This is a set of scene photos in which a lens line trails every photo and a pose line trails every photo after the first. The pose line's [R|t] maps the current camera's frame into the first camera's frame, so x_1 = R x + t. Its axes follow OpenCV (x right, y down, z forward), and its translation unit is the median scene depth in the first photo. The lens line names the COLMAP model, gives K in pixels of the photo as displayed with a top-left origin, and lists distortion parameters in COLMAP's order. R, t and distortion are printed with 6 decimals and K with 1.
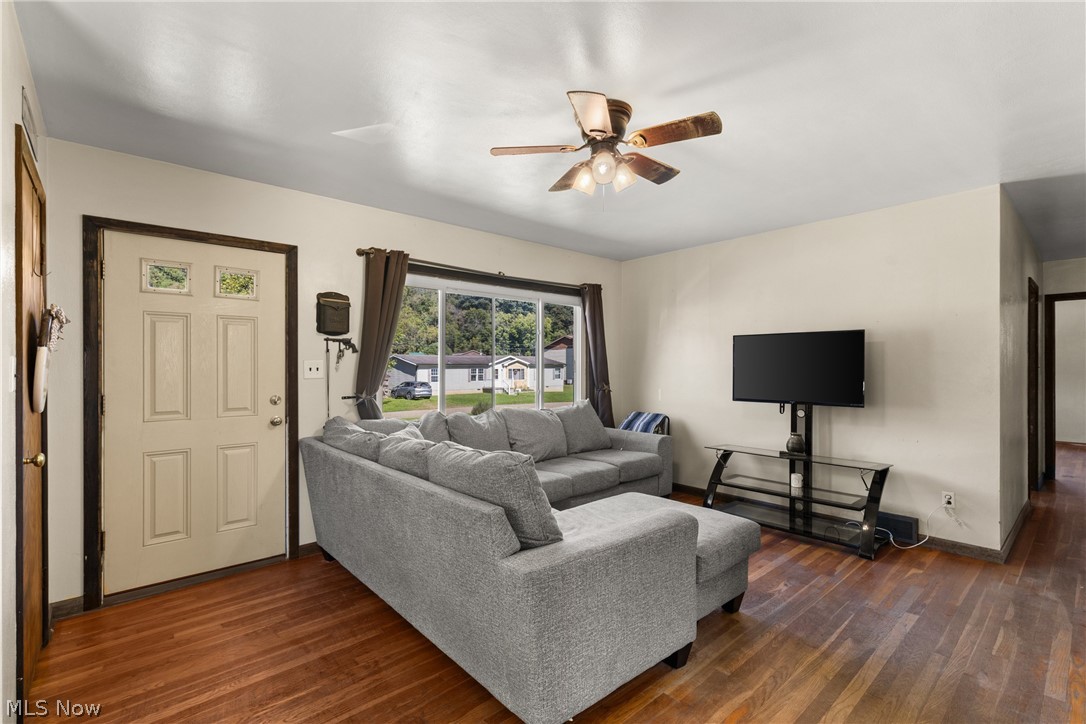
lens RADIAL K [[485.6, 0, 541.3], [0, 485.6, 366.0], [0, 0, 1]] dist [0.003637, 0.000276]
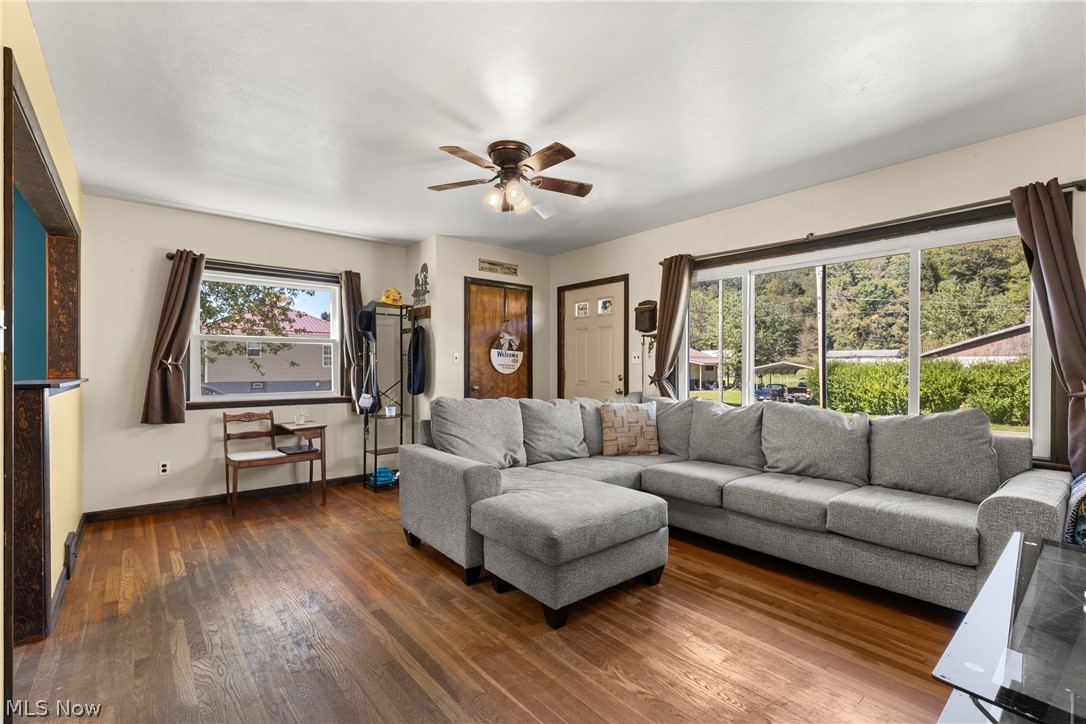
lens RADIAL K [[490.6, 0, 543.7], [0, 490.6, 368.6], [0, 0, 1]] dist [0.003271, 0.000241]
pose [[-0.023567, 0.005805, -0.999705, 0.996682], [-0.000680, 0.999983, 0.005823, 0.031857], [0.999722, 0.000817, -0.023563, 0.789281]]
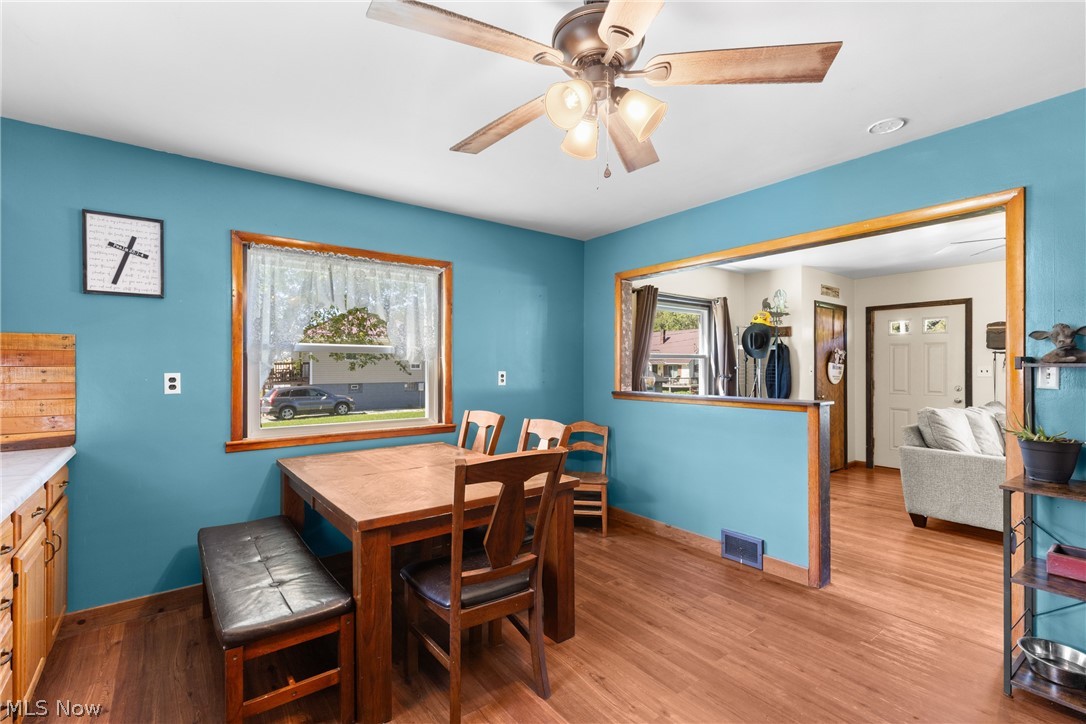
lens RADIAL K [[490.6, 0, 543.7], [0, 490.6, 368.6], [0, 0, 1]] dist [0.003271, 0.000241]
pose [[-0.072804, 0.004182, -0.997338, 1.317182], [-0.001124, 0.999990, 0.004275, -0.007577], [0.997346, 0.001432, -0.072798, -0.357839]]
